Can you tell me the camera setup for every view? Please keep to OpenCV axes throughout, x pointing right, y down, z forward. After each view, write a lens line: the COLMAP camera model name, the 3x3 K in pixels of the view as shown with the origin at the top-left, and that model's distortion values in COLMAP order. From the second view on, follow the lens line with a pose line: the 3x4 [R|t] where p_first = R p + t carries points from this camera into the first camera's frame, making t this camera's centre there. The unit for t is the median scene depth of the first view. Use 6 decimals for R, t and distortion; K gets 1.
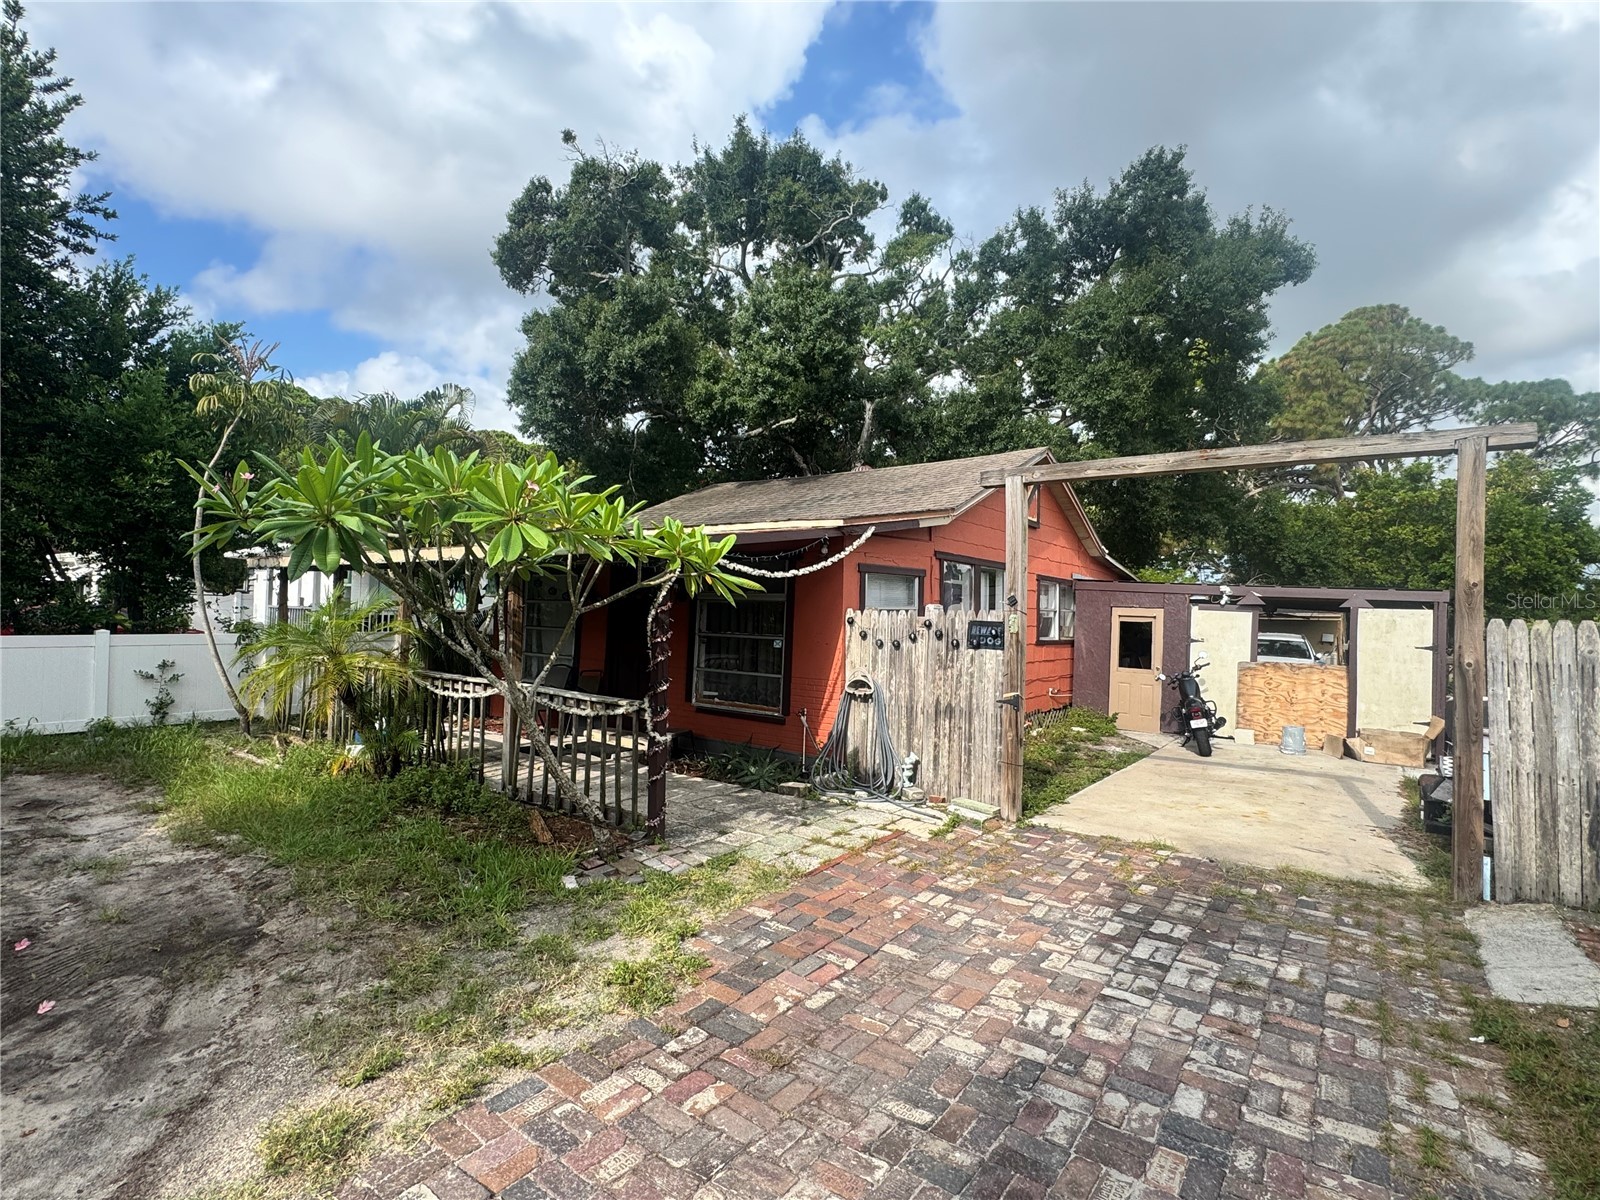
lens RADIAL K [[787.5, 0, 790.8], [0, 787.5, 592.5], [0, 0, 1]] dist [0.001875, 0.000688]
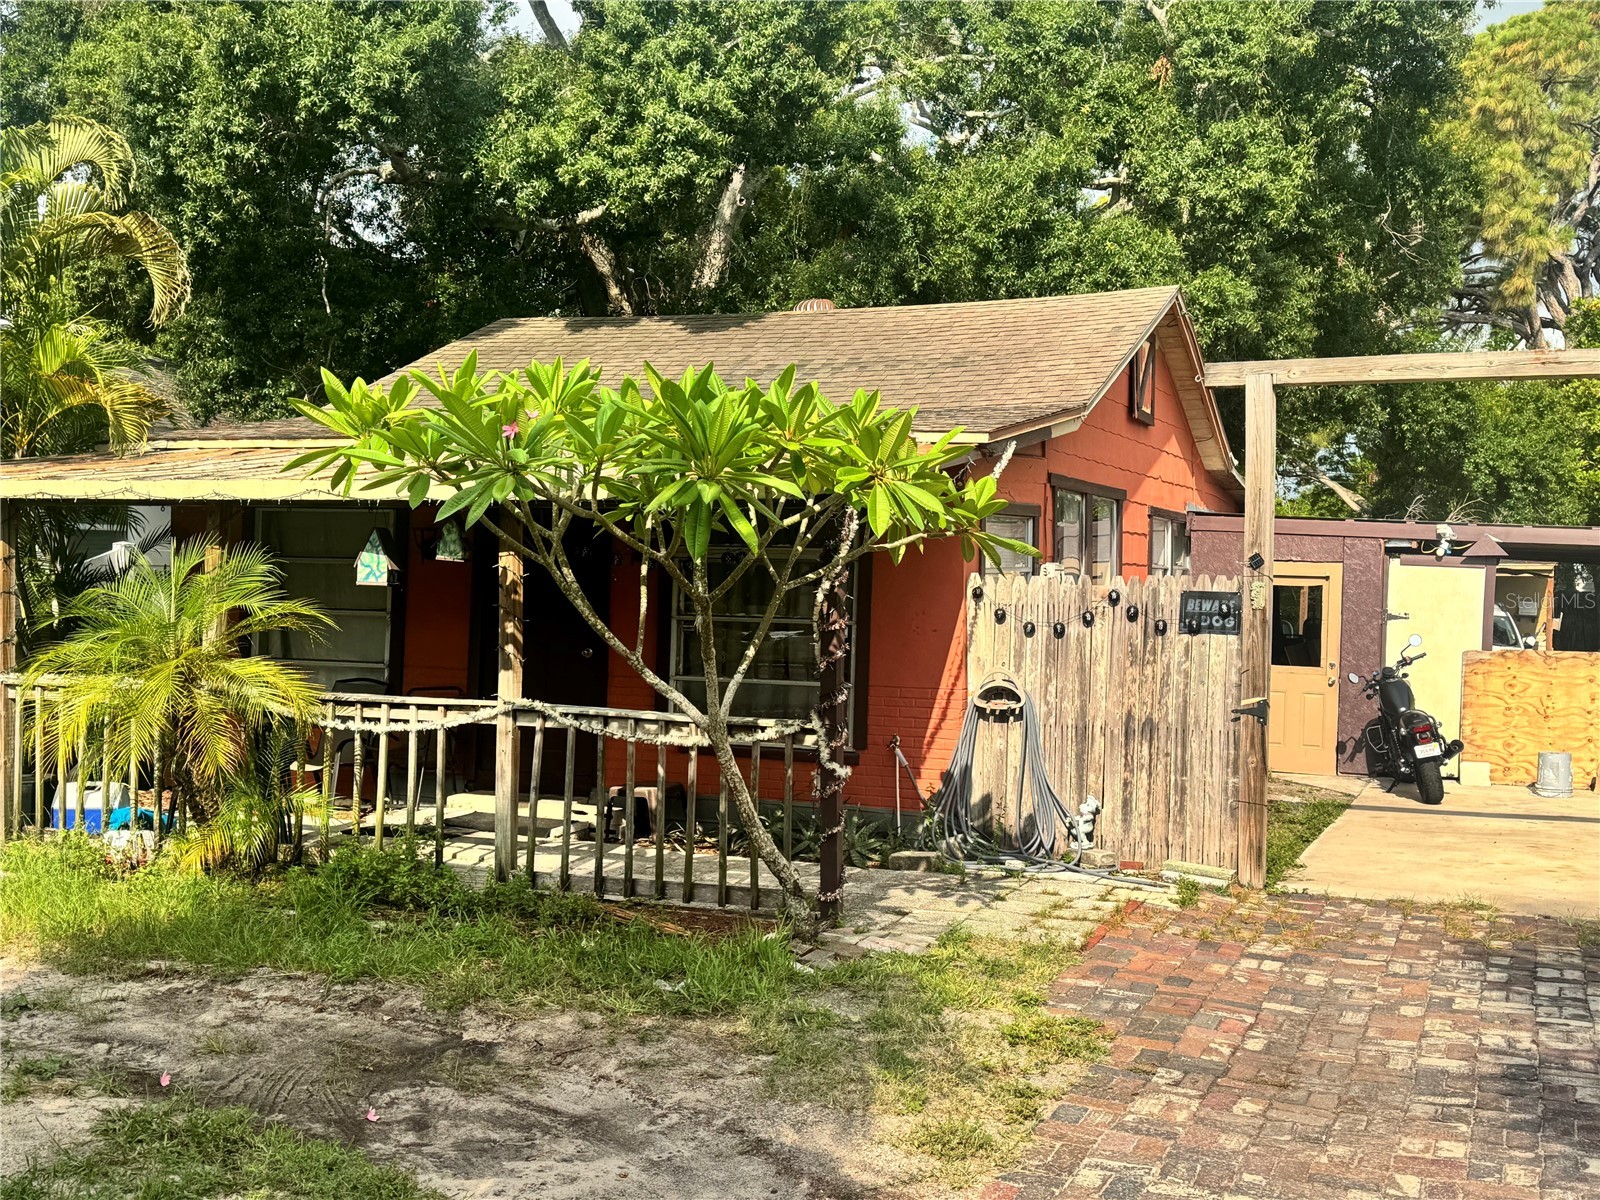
lens RADIAL K [[1811.4, 0, 798.0], [0, 1811.4, 596.6], [0, 0, 1]] dist [0.131915, 0.000000]
pose [[0.967738, -0.011448, 0.251698, -0.429819], [0.000339, 0.999026, 0.044133, -0.024735], [-0.251958, -0.042624, 0.966799, -0.357355]]
